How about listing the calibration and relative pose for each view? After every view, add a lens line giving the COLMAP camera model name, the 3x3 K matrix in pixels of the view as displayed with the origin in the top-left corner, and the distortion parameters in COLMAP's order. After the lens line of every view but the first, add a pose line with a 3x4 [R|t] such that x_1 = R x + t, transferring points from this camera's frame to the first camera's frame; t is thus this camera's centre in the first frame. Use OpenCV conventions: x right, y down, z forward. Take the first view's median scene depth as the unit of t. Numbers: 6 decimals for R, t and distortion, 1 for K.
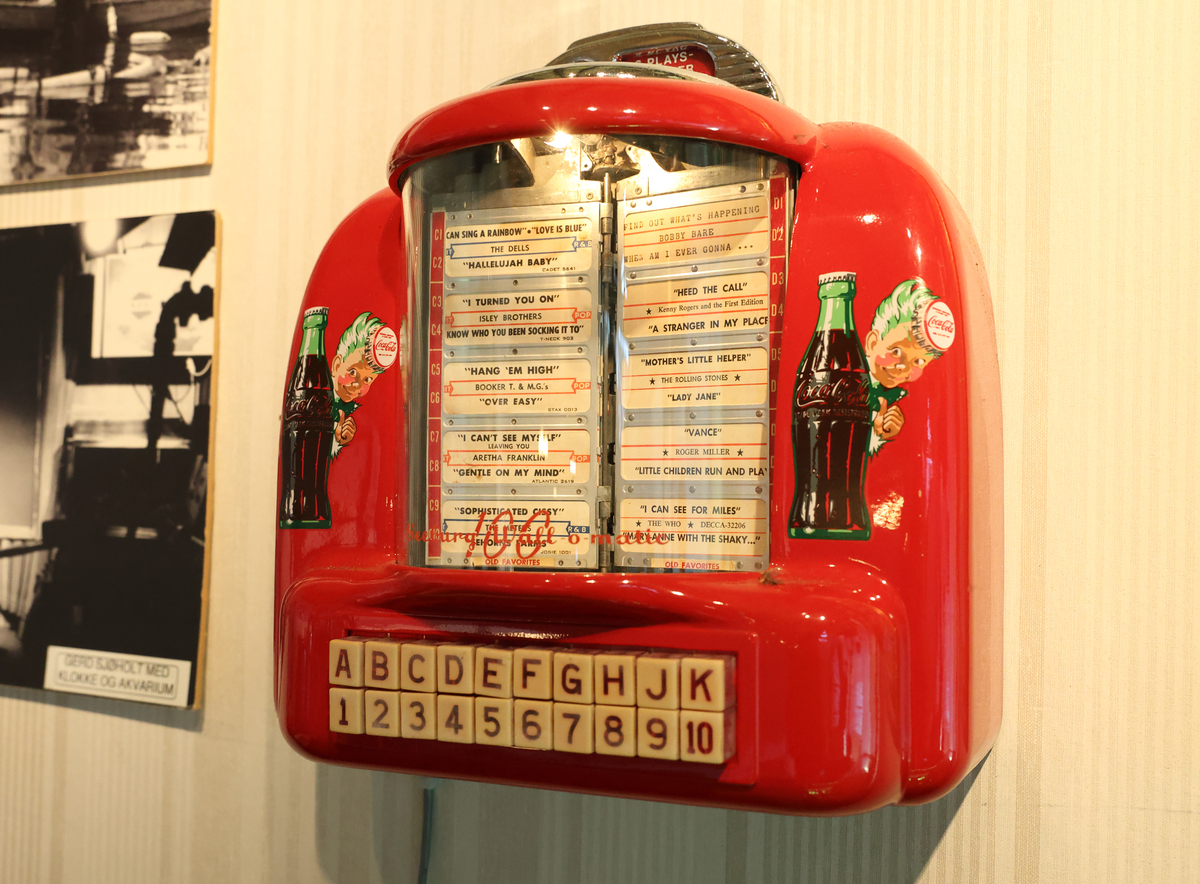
lens RADIAL K [[1249.1, 0, 596.9], [0, 1249.1, 450.6], [0, 0, 1]] dist [-0.018915, 0.000000]
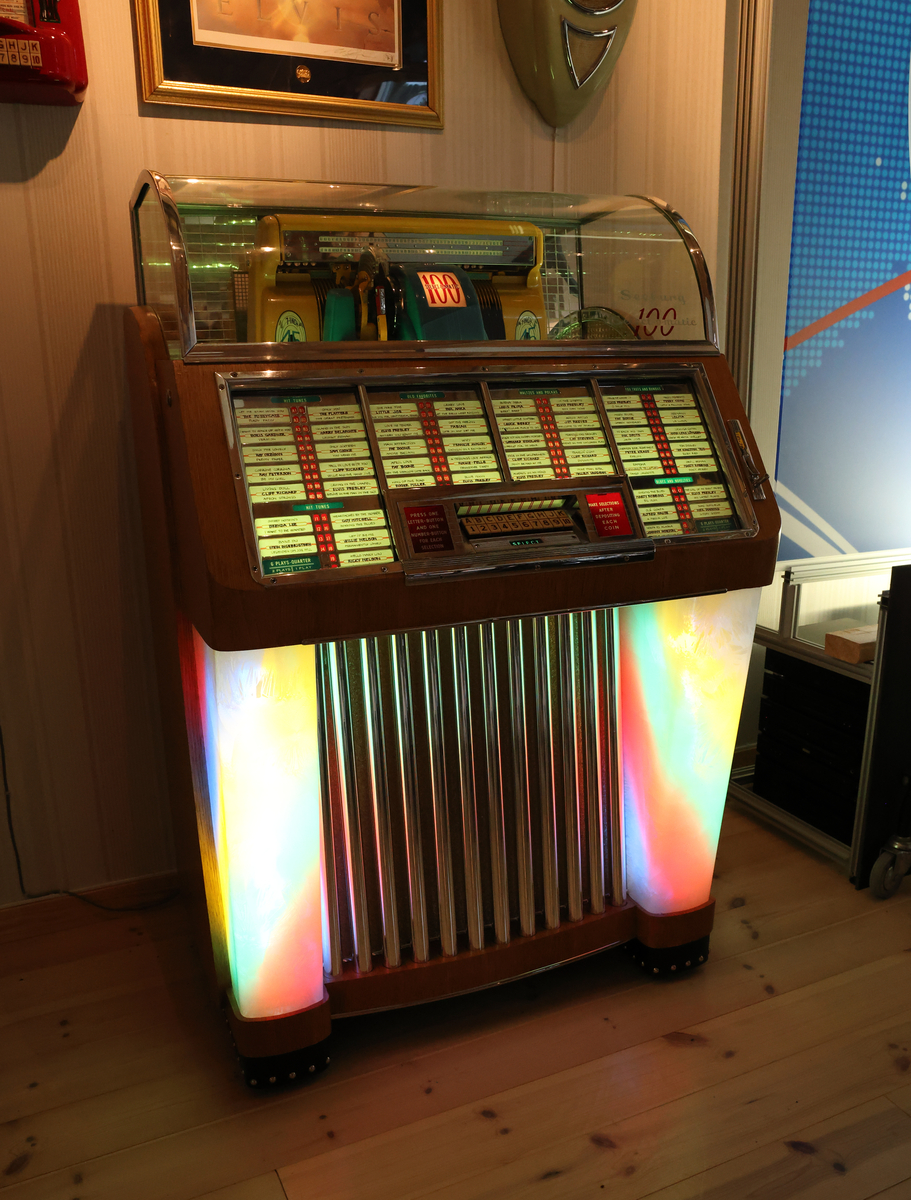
lens RADIAL K [[1012.6, 0, 466.4], [0, 1012.6, 642.9], [0, 0, 1]] dist [-0.094627, 0.086378]
pose [[0.658467, -0.236423, 0.714511, -1.208453], [0.005994, 0.950995, 0.309149, 0.707945], [-0.752586, -0.199281, 0.627616, -1.774064]]
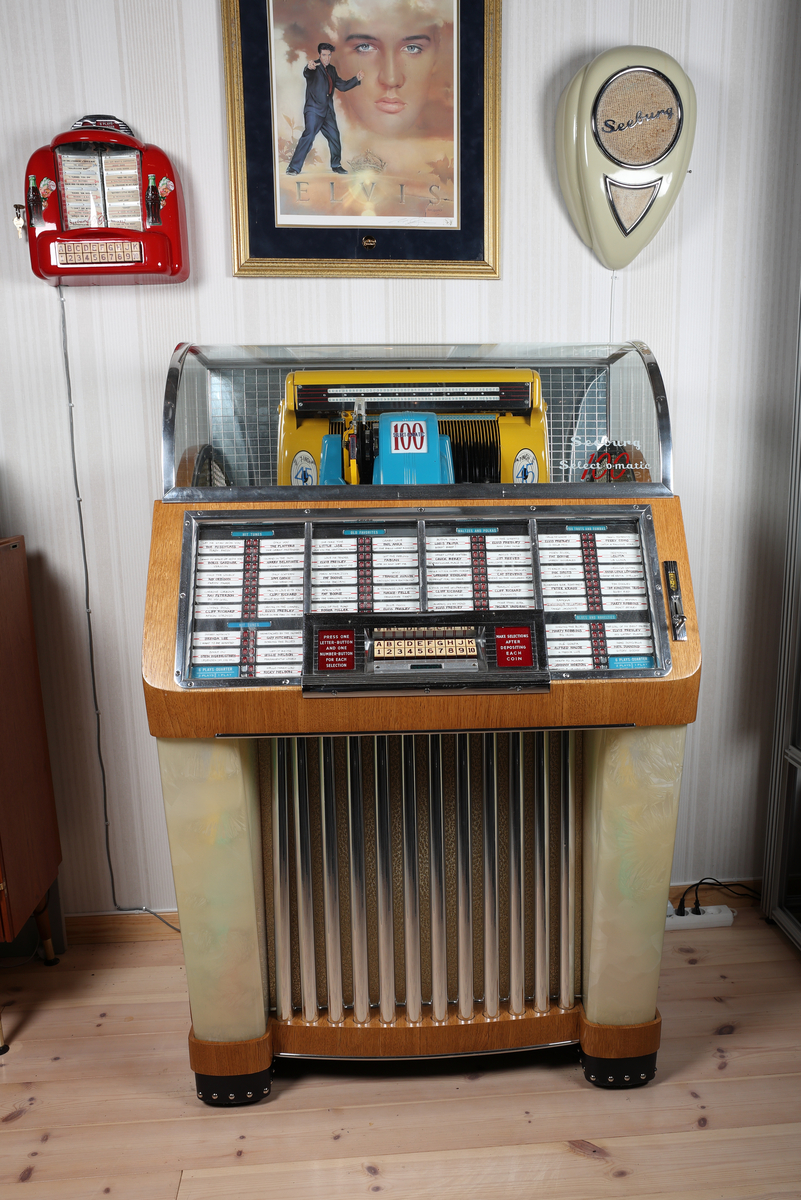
lens RADIAL K [[967.9, 0, 452.2], [0, 967.9, 668.0], [0, 0, 1]] dist [-0.078088, 0.065046]
pose [[0.871317, -0.141413, 0.469903, -0.611542], [0.011920, 0.963394, 0.267824, 0.561630], [-0.490576, -0.227758, 0.841107, -2.417773]]
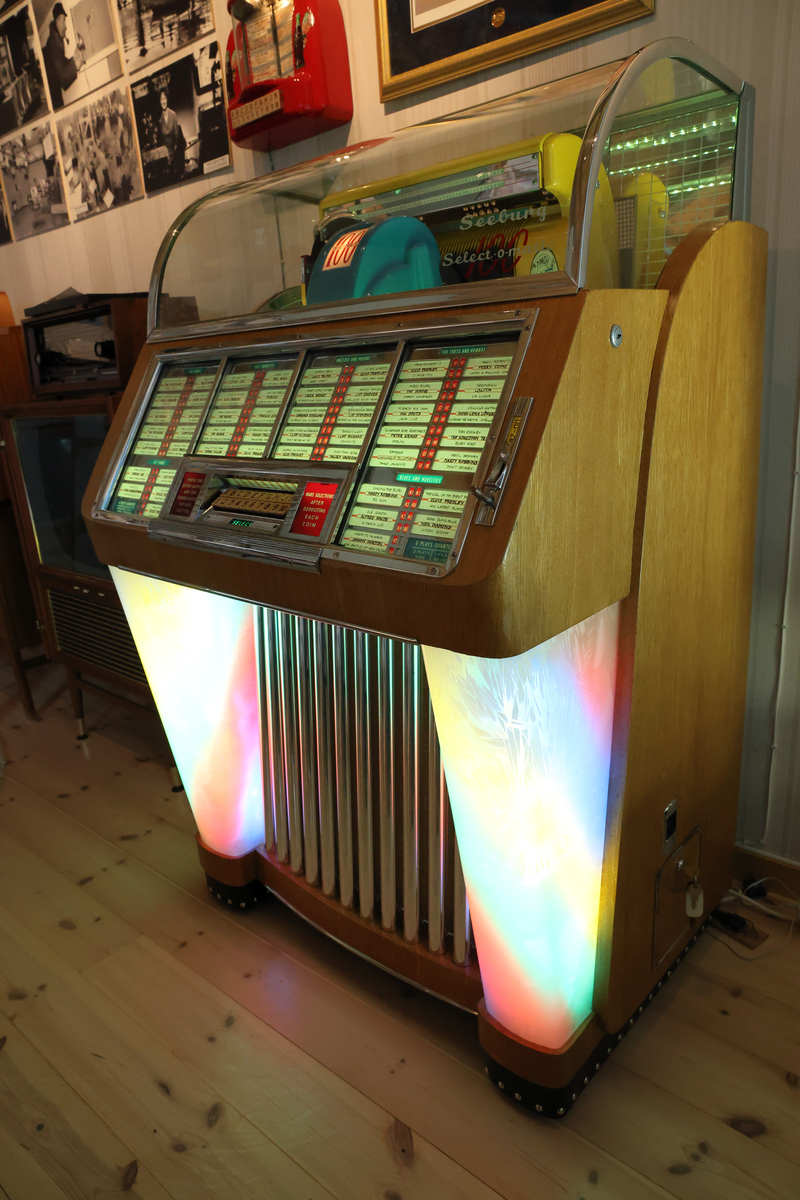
lens RADIAL K [[812.3, 0, 402.1], [0, 812.3, 602.1], [0, 0, 1]] dist [-0.099457, 0.080054]
pose [[0.950772, -0.001155, -0.309888, 1.139978], [0.106934, 0.939793, 0.324584, 0.814322], [0.290855, -0.341743, 0.893652, -1.907688]]
